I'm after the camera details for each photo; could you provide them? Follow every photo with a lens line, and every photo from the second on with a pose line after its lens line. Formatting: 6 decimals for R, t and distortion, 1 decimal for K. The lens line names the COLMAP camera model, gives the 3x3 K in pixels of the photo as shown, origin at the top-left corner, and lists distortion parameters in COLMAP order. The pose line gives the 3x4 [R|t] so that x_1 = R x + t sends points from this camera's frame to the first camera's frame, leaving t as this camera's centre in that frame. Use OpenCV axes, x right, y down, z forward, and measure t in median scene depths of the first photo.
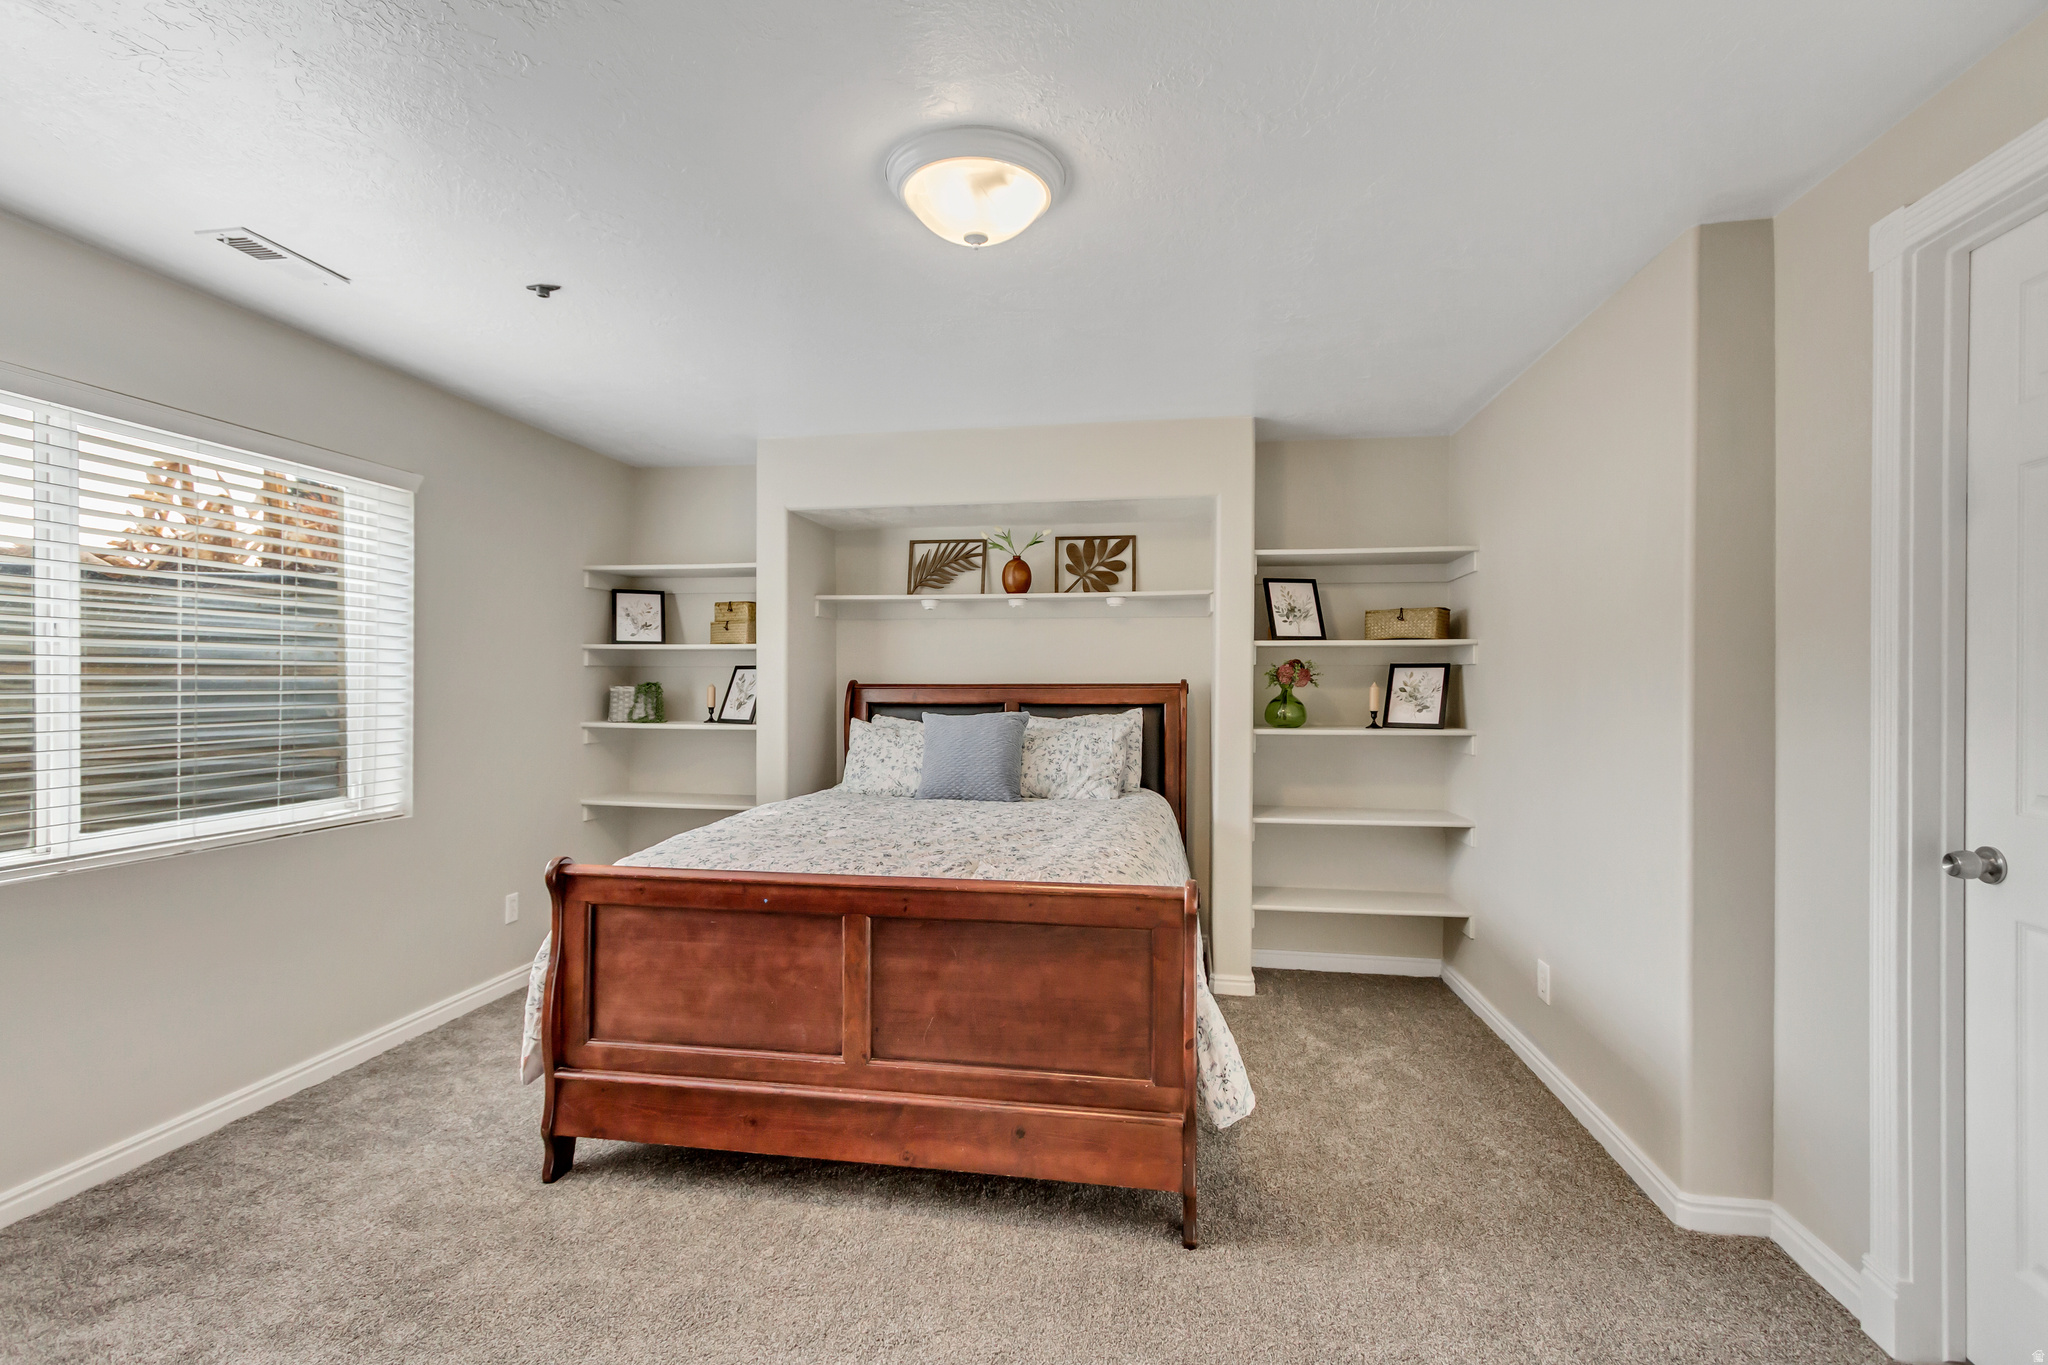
lens RADIAL K [[949.8, 0, 1019.7], [0, 949.8, 691.9], [0, 0, 1]] dist [0.006961, -0.001110]
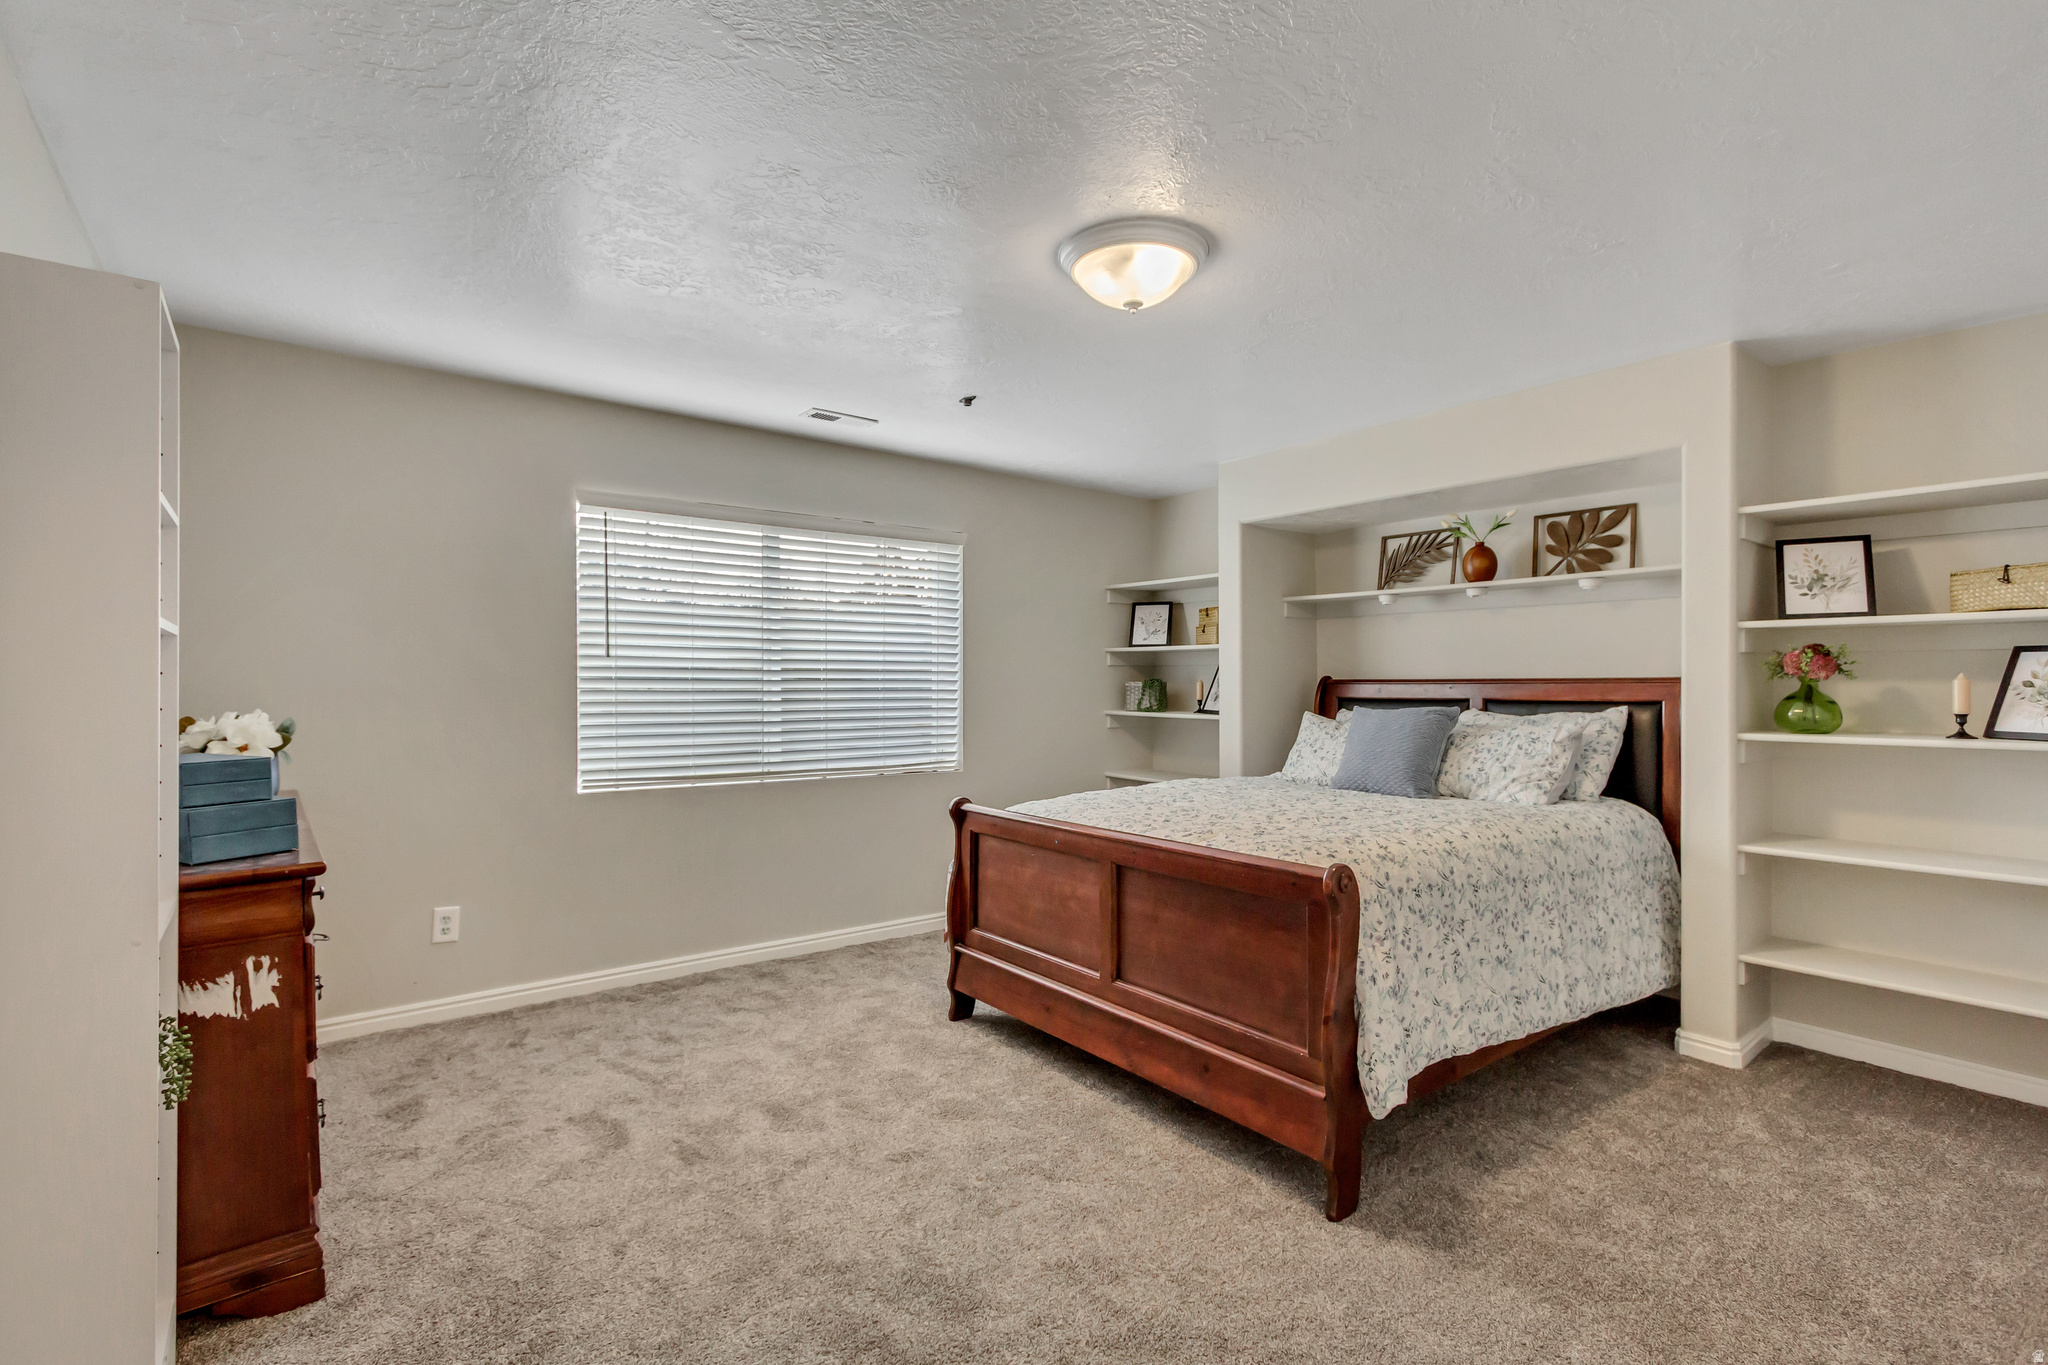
lens RADIAL K [[949.8, 0, 1019.7], [0, 949.8, 691.9], [0, 0, 1]] dist [0.006961, -0.001110]
pose [[0.731071, 0.005878, -0.682276, 0.341550], [-0.007377, 0.999973, 0.000711, 0.008199], [0.682261, 0.004513, 0.731095, 0.007623]]
